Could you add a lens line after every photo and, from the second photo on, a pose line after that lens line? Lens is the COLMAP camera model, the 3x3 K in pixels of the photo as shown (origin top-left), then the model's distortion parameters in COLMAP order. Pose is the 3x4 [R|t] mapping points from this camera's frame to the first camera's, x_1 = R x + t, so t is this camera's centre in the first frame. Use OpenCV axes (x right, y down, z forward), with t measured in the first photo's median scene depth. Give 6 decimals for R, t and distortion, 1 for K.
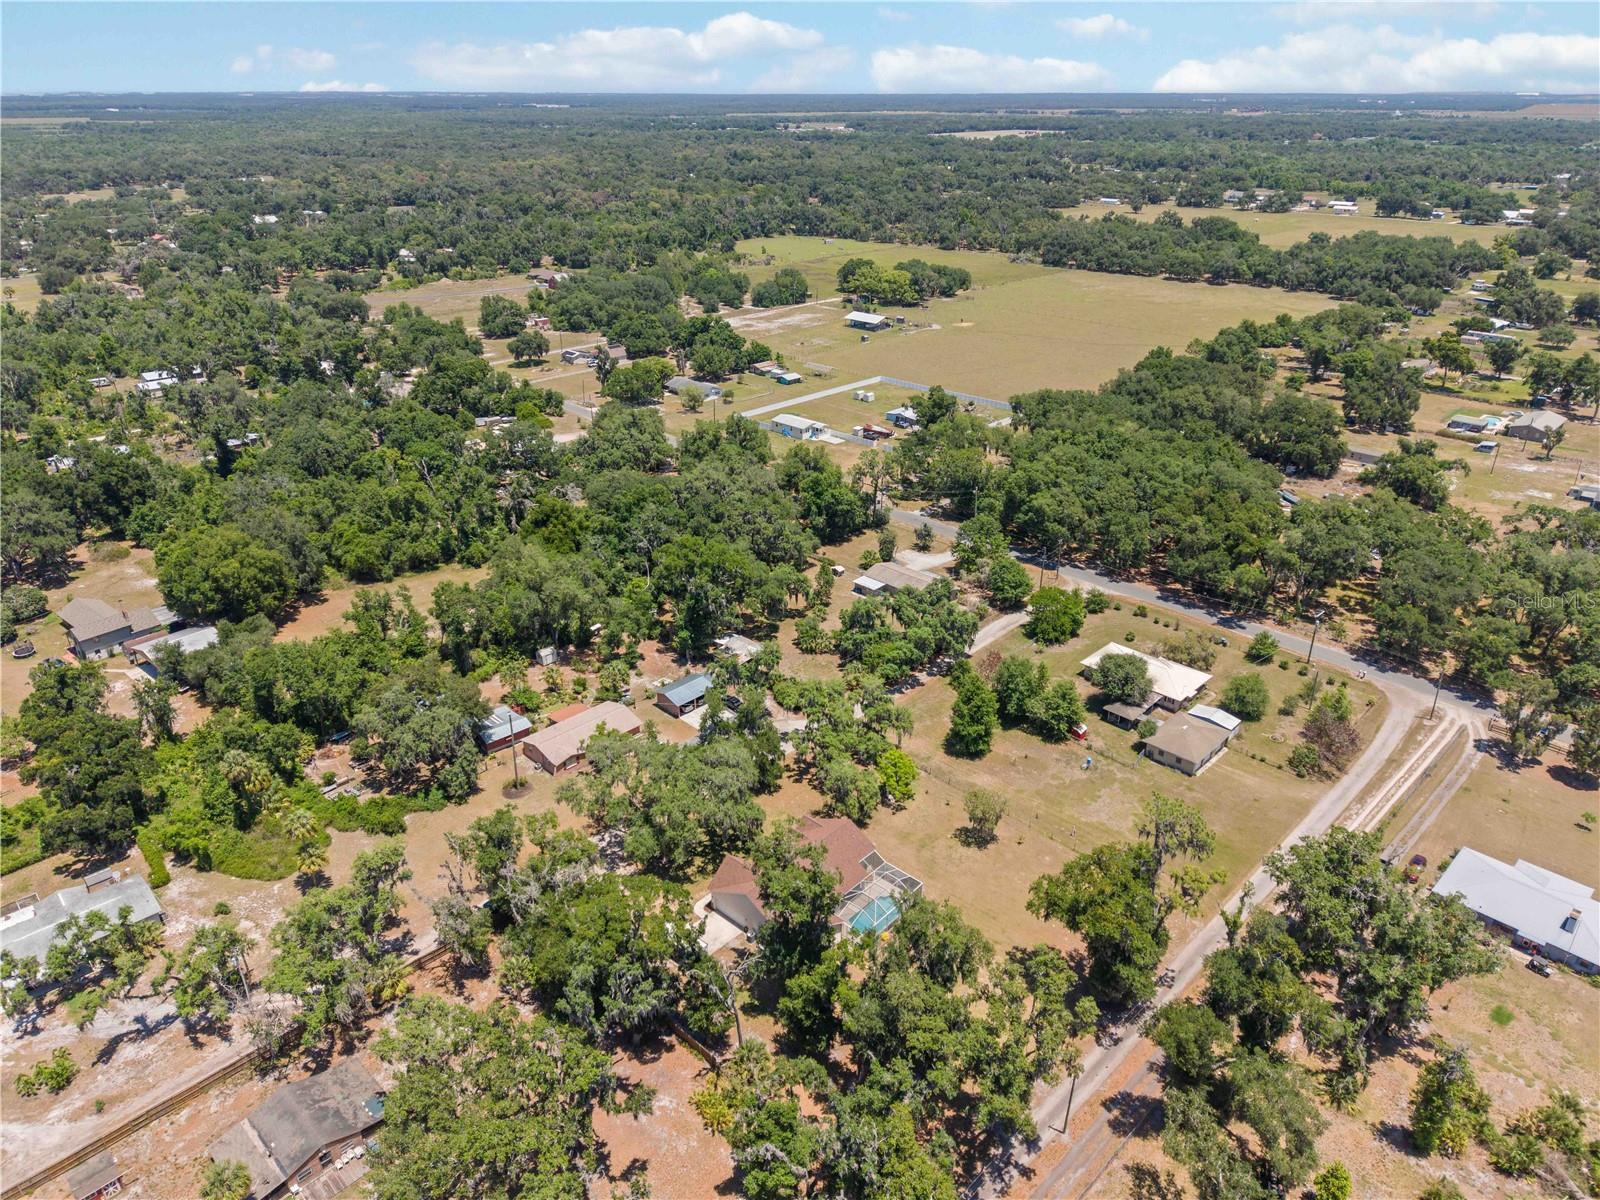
lens RADIAL K [[1068.8, 0, 786.3], [0, 1068.8, 602.4], [0, 0, 1]] dist [0.036921, -0.040198]
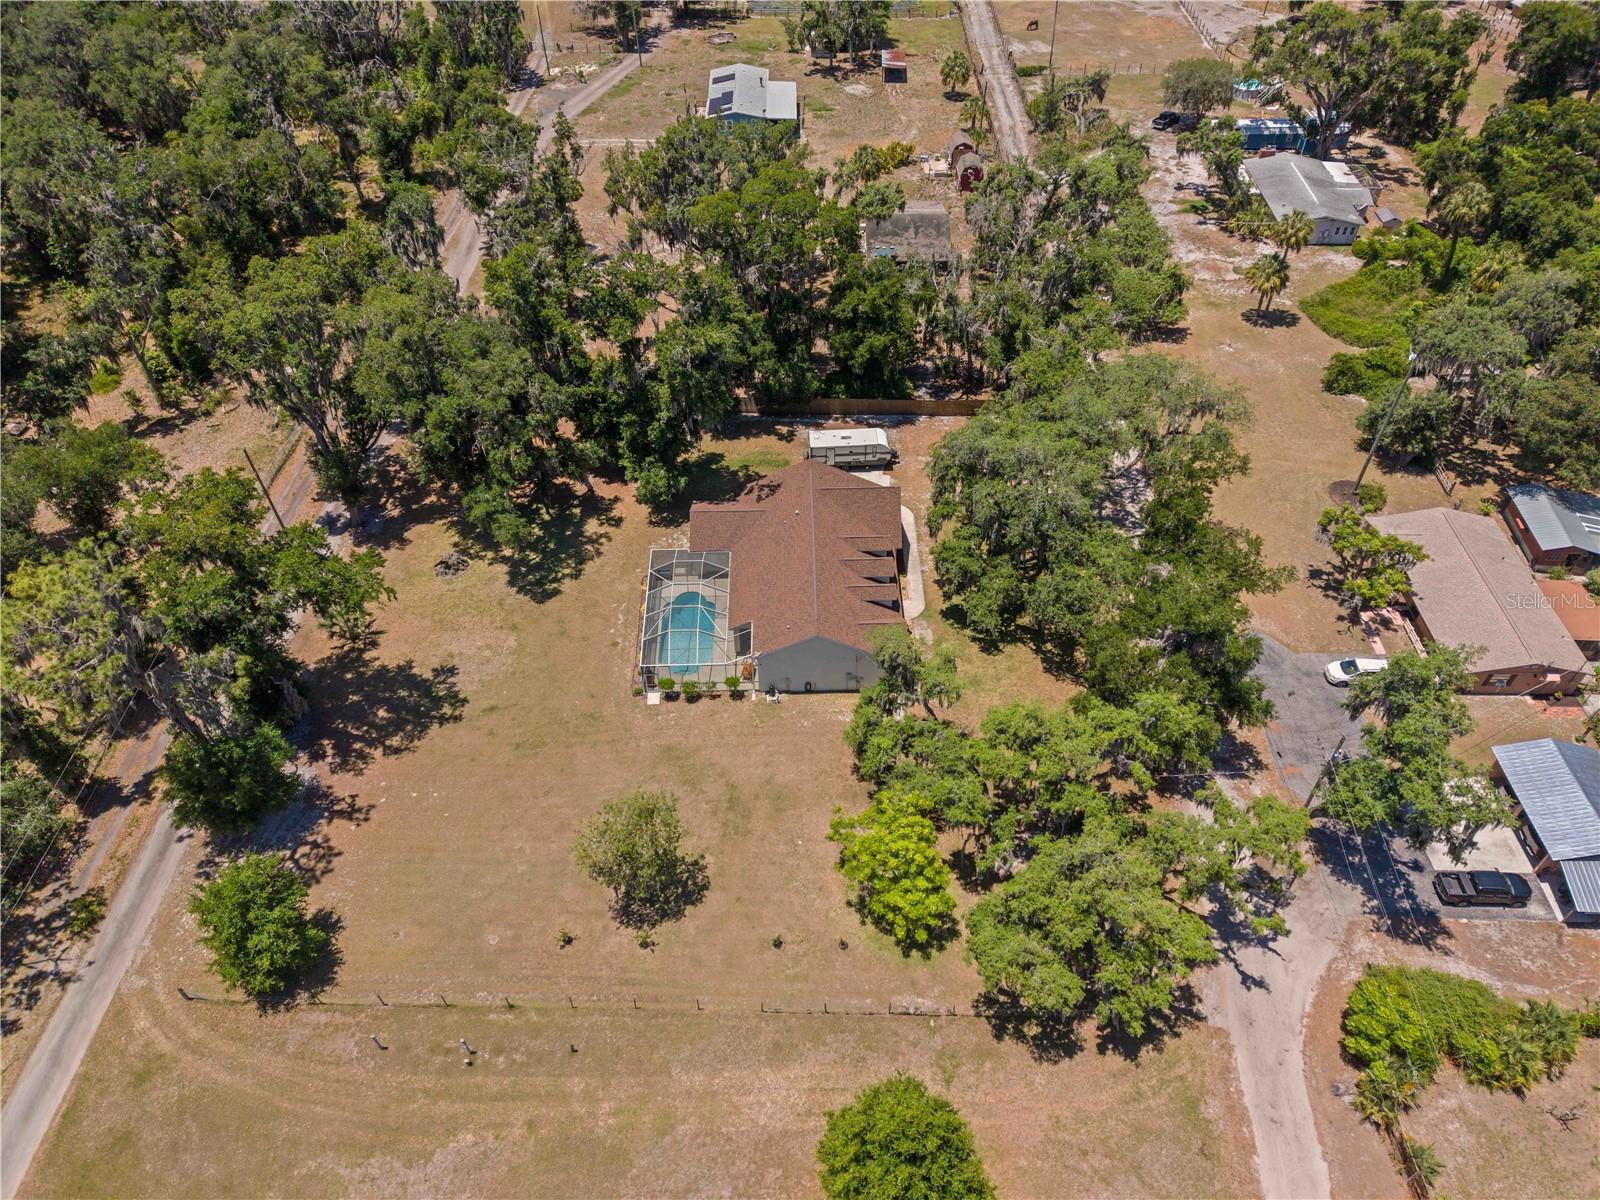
lens RADIAL K [[1068.8, 0, 812.3], [0, 1068.8, 597.5], [0, 0, 1]] dist [0.036921, -0.040198]
pose [[-0.713378, 0.497142, -0.493904, 0.322346], [-0.297111, 0.423750, 0.855664, -0.251664], [0.634678, 0.757157, -0.154587, 1.129911]]
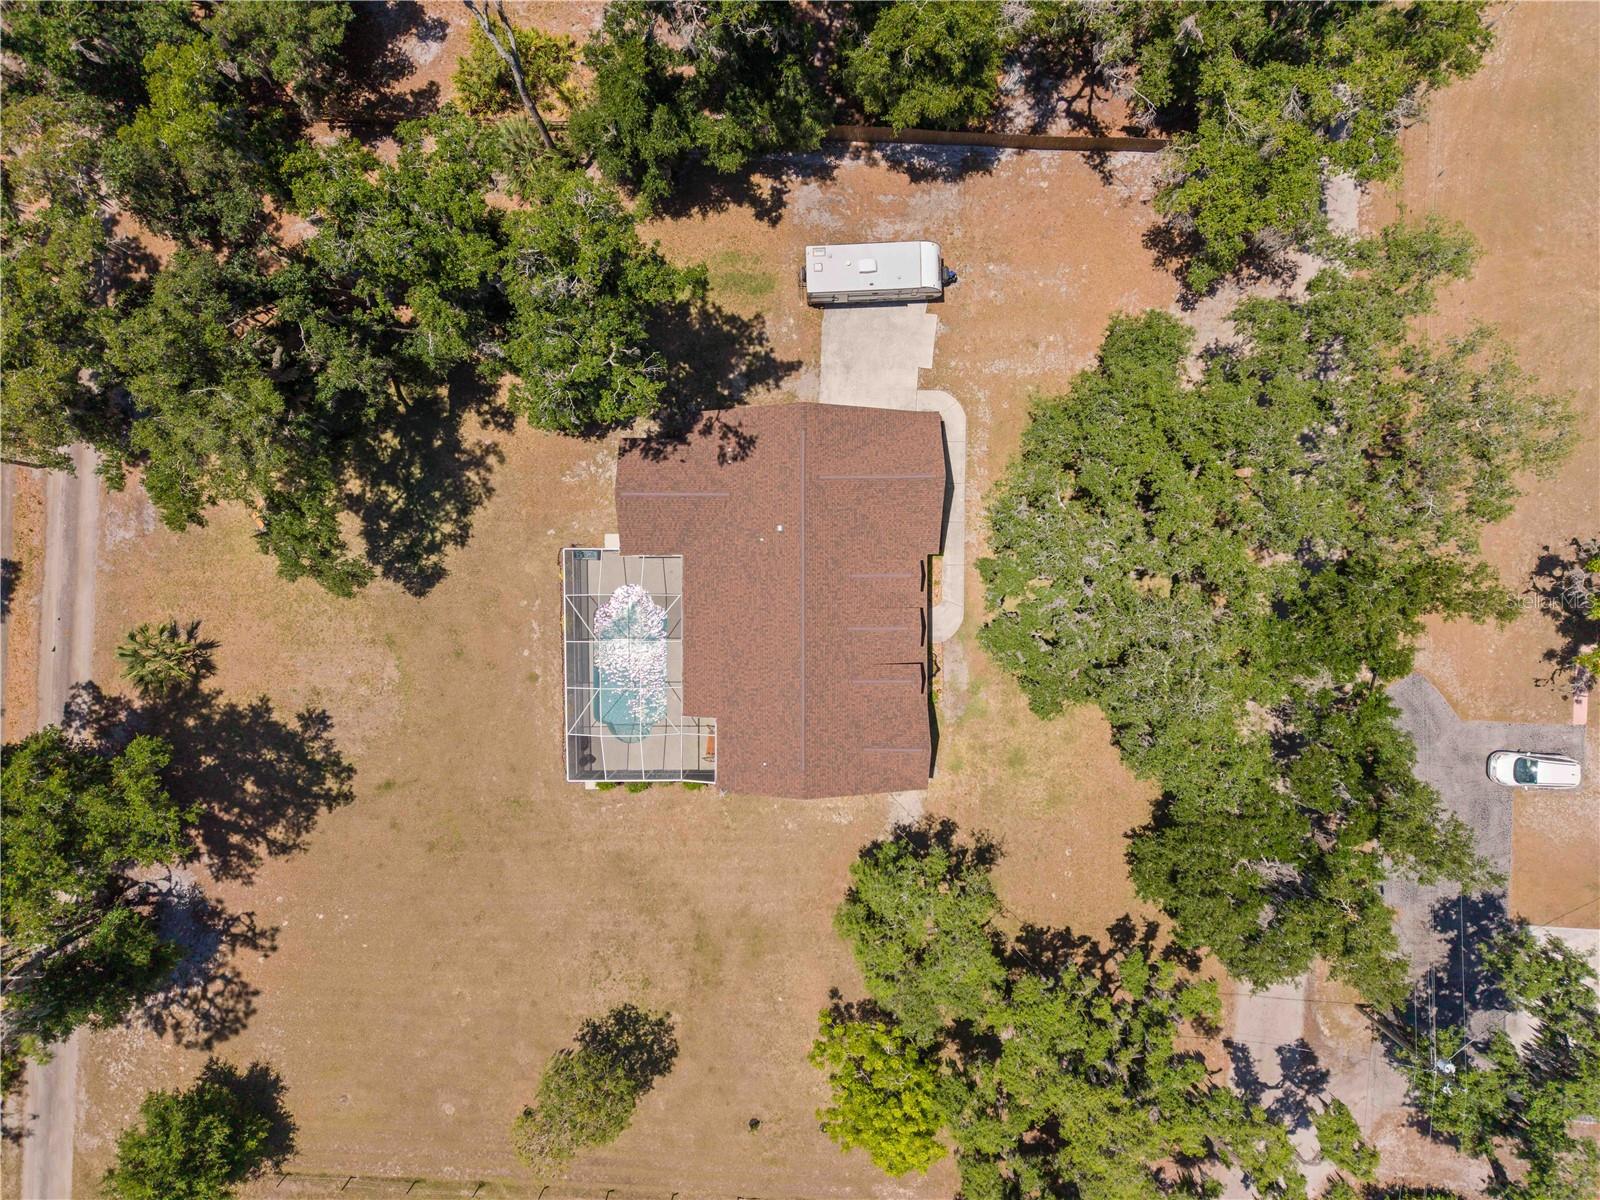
lens RADIAL K [[1068.8, 0, 802.6], [0, 1068.8, 601.9], [0, 0, 1]] dist [0.036921, -0.040198]
pose [[-0.729496, 0.683627, 0.022110, 0.006231], [-0.274035, -0.321734, 0.906307, -0.115189], [0.626690, 0.655089, 0.422042, 0.849770]]
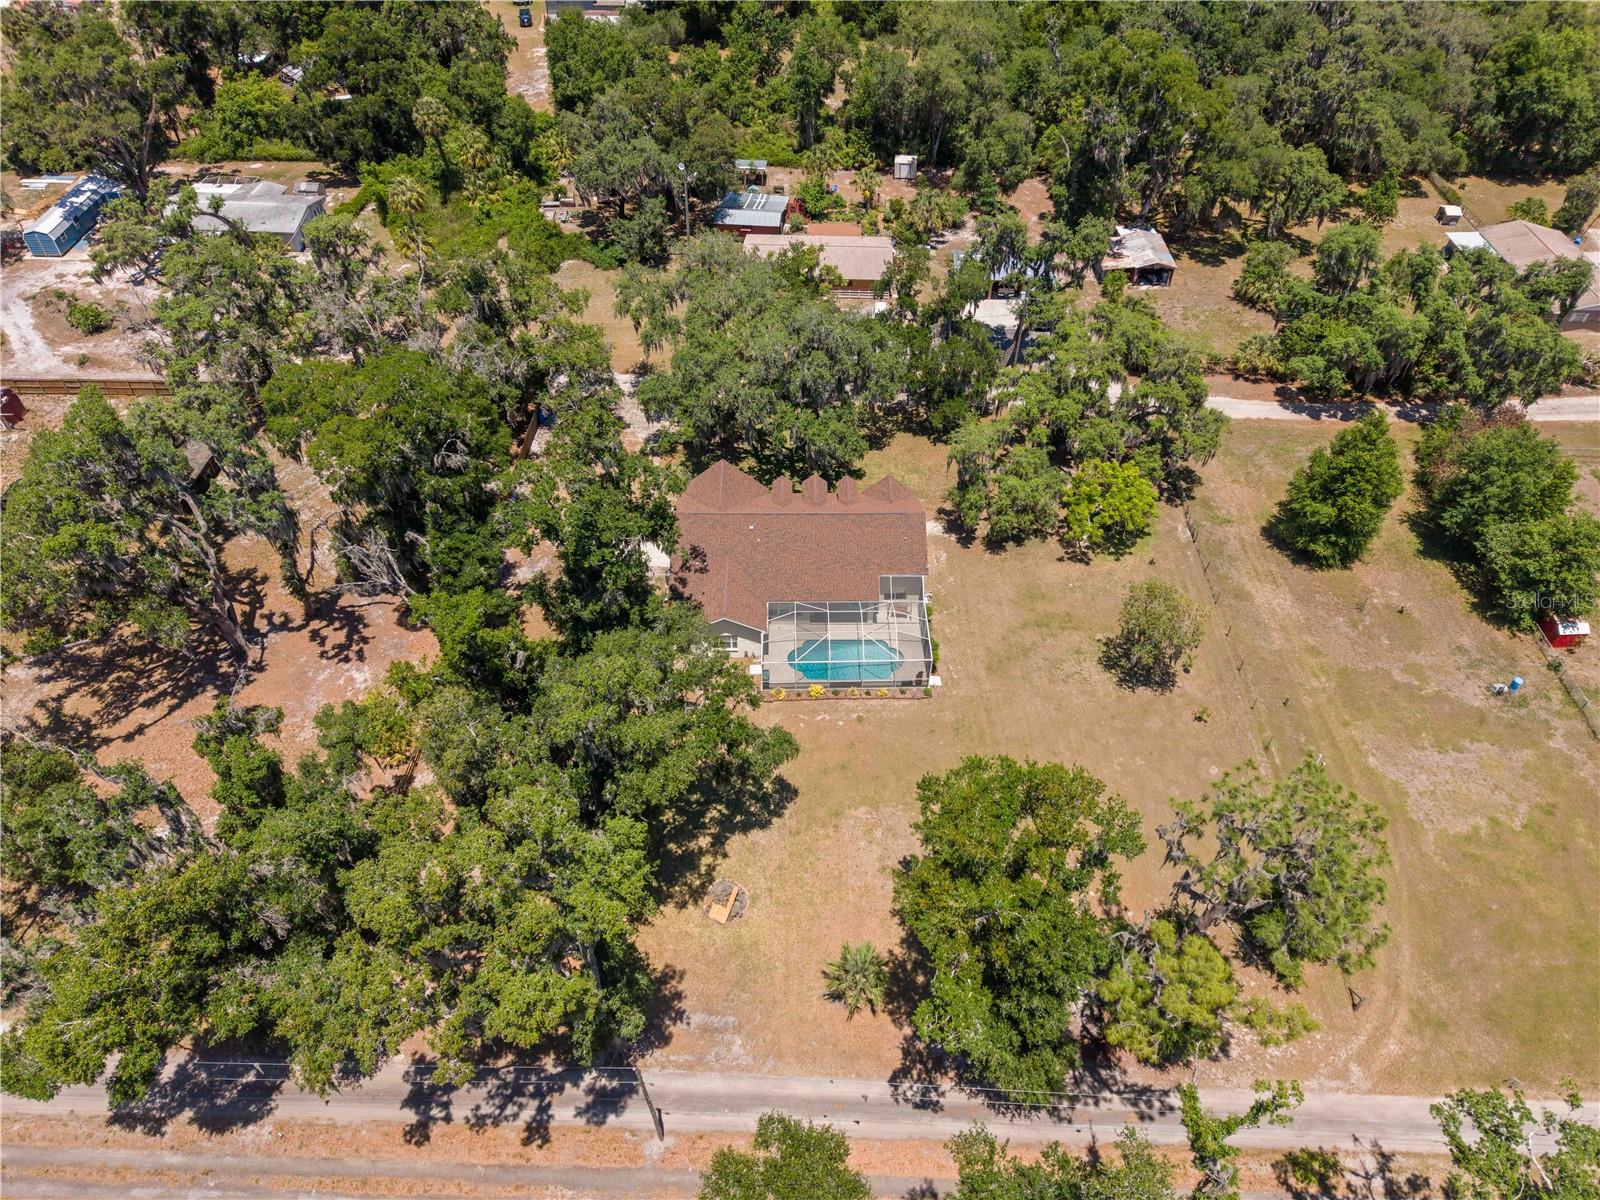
lens RADIAL K [[1068.8, 0, 795.7], [0, 1068.8, 578.9], [0, 0, 1]] dist [0.036921, -0.040198]
pose [[0.689707, 0.509269, -0.514731, 0.348209], [-0.322188, 0.852463, 0.411706, 0.019797], [0.648458, -0.118116, 0.752031, 0.547553]]
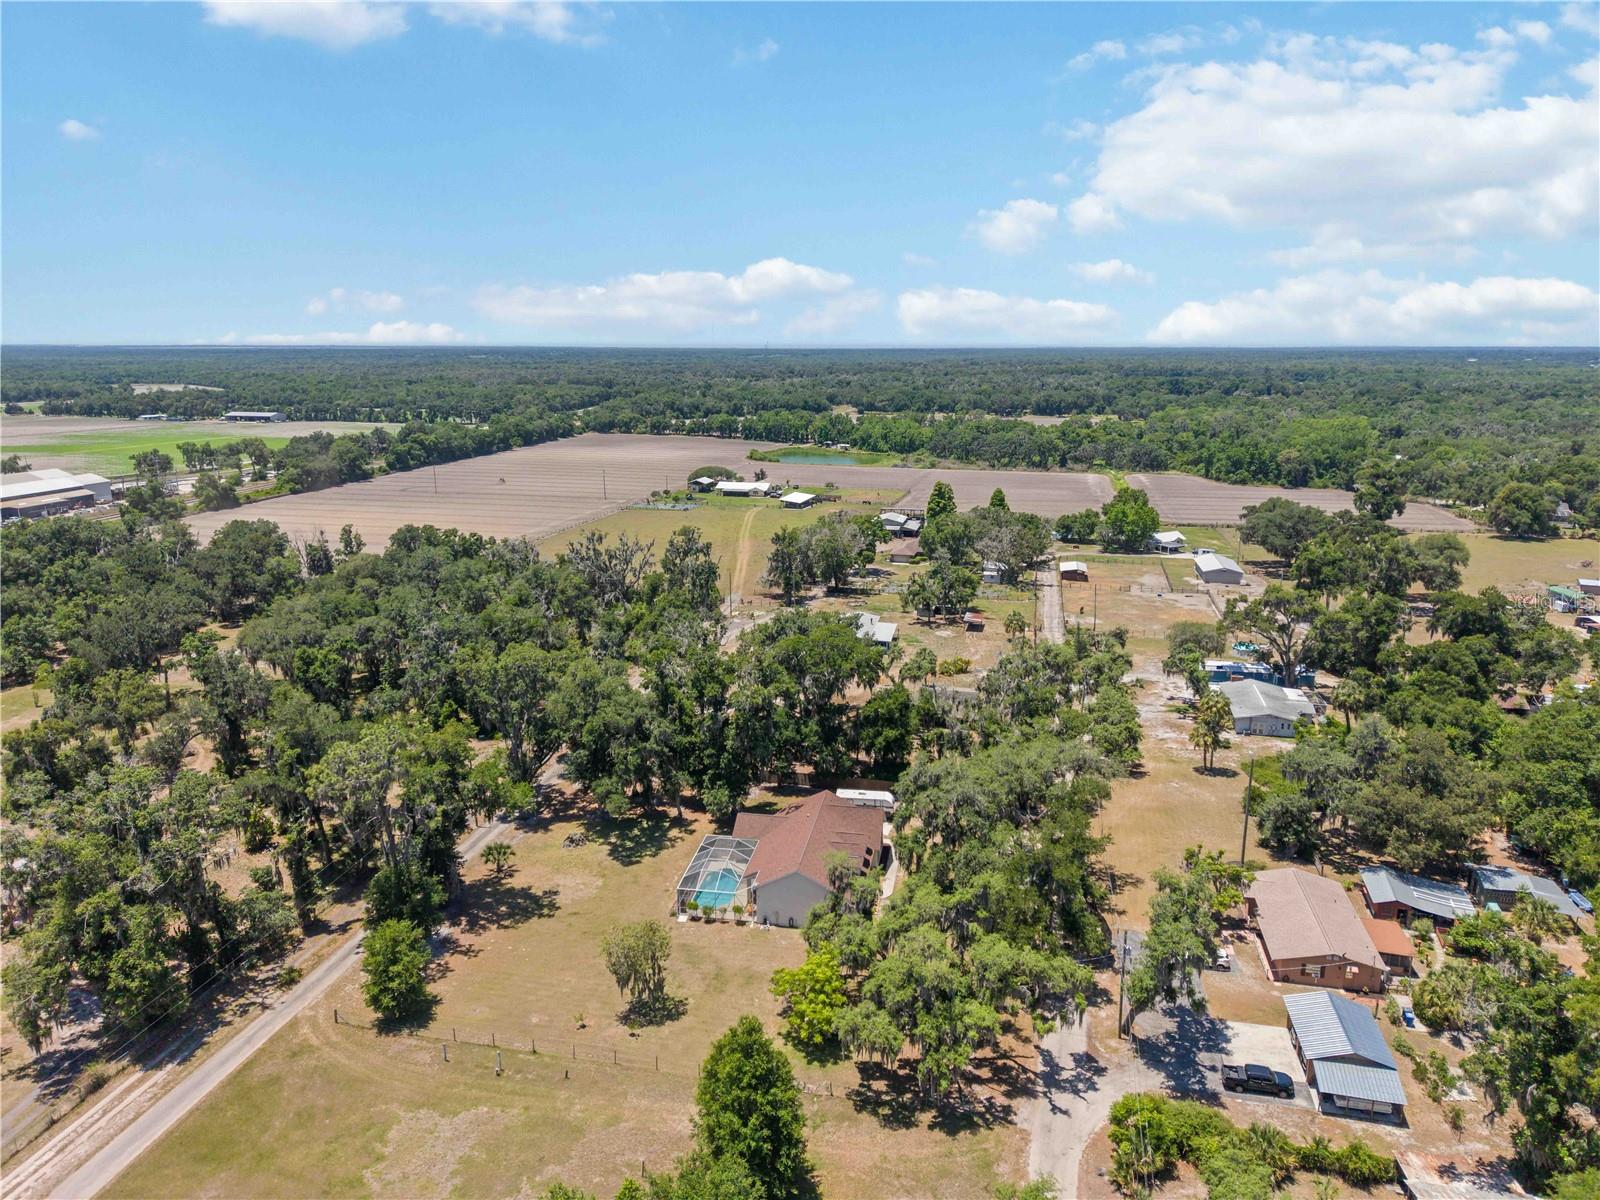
lens RADIAL K [[1068.8, 0, 814.3], [0, 1068.8, 586.6], [0, 0, 1]] dist [0.036921, -0.040198]
pose [[-0.831975, 0.121450, -0.541358, 0.454142], [-0.239537, 0.801491, 0.547937, -0.385698], [0.500440, 0.585545, -0.637728, 1.448494]]
